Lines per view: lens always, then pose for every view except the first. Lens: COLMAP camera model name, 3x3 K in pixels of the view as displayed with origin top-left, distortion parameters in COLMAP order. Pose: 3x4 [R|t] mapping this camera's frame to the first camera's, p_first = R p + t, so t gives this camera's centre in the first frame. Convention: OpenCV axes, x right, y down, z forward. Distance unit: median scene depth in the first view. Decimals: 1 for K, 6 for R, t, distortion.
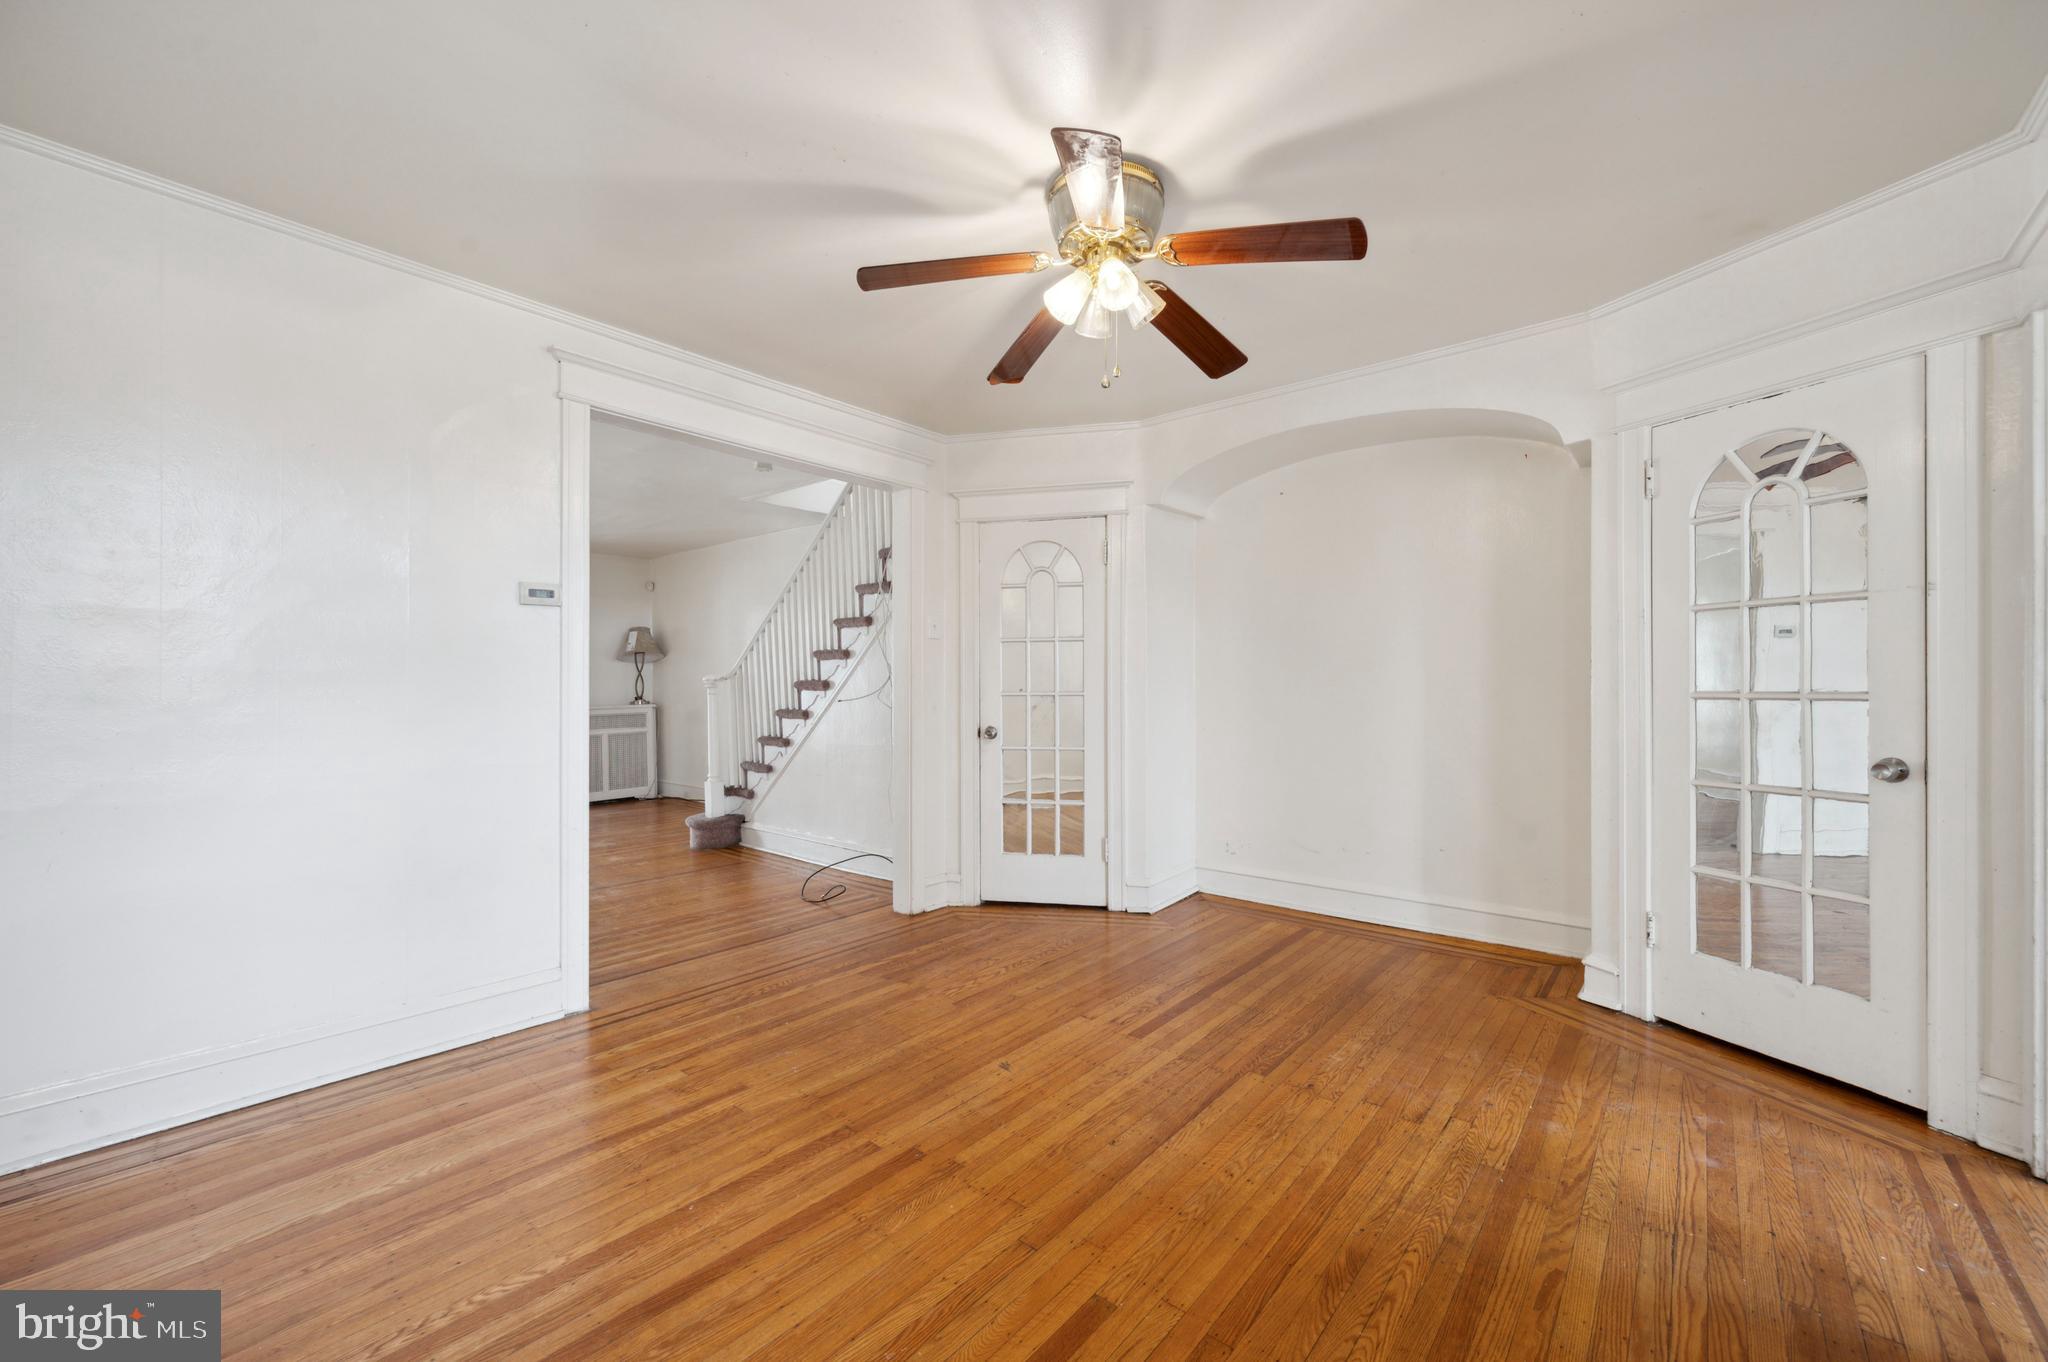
lens RADIAL K [[799.5, 0, 1024.0], [0, 799.5, 681.0], [0, 0, 1]] dist [0.011047, 0.000048]
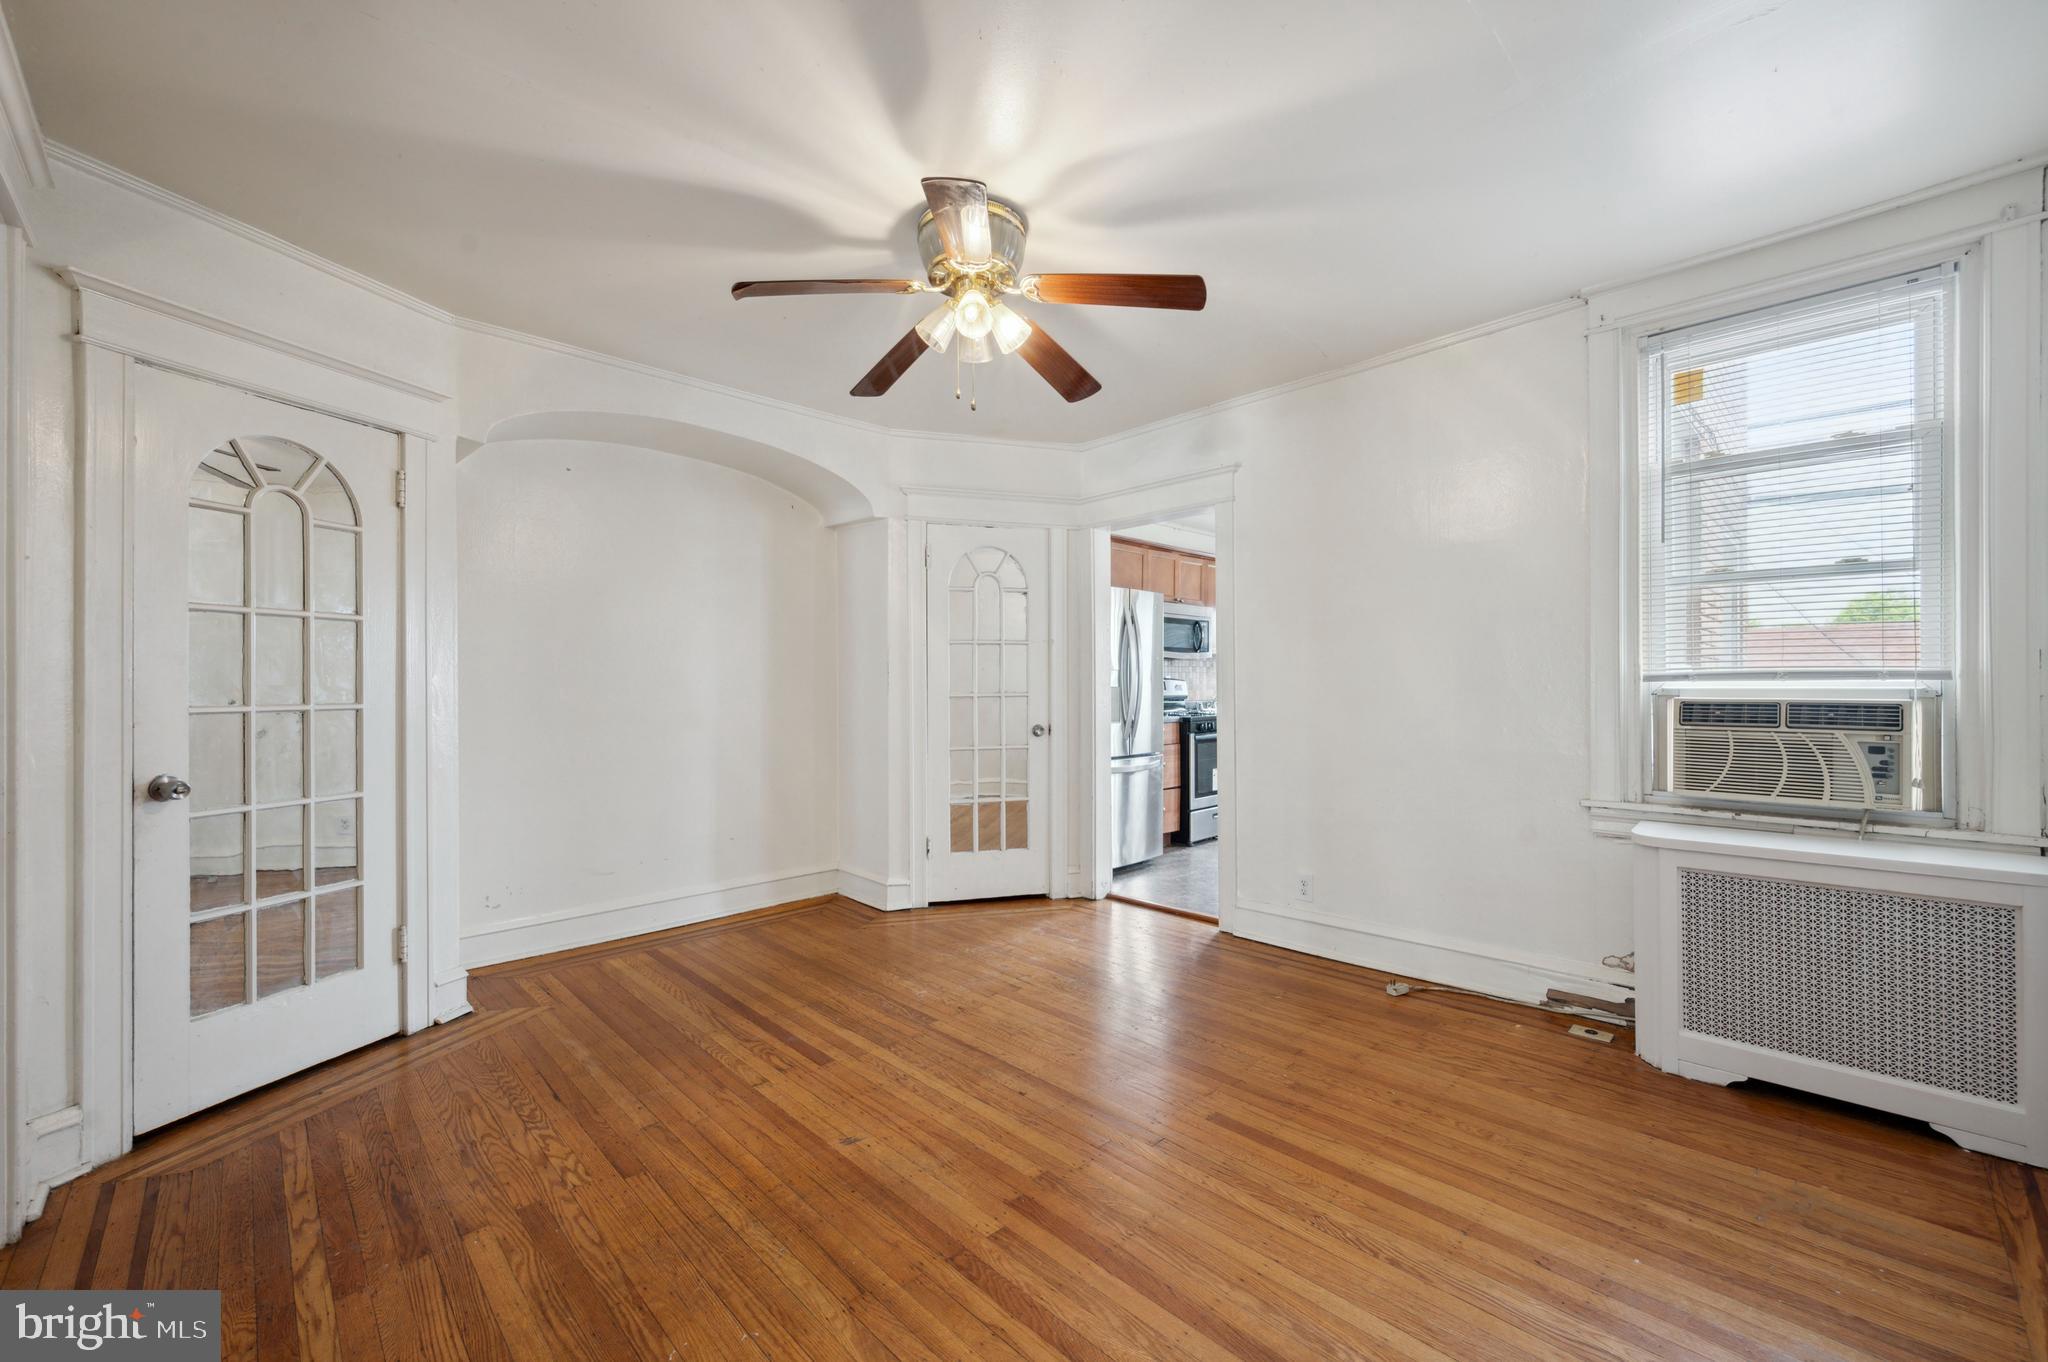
lens RADIAL K [[838.1, 0, 992.1], [0, 838.1, 680.5], [0, 0, 1]] dist [-0.002481, -0.000380]
pose [[0.114005, 0.014115, 0.993380, -0.974614], [0.002927, 0.999890, -0.014544, 0.013909], [-0.993476, 0.004565, 0.113951, 0.828855]]
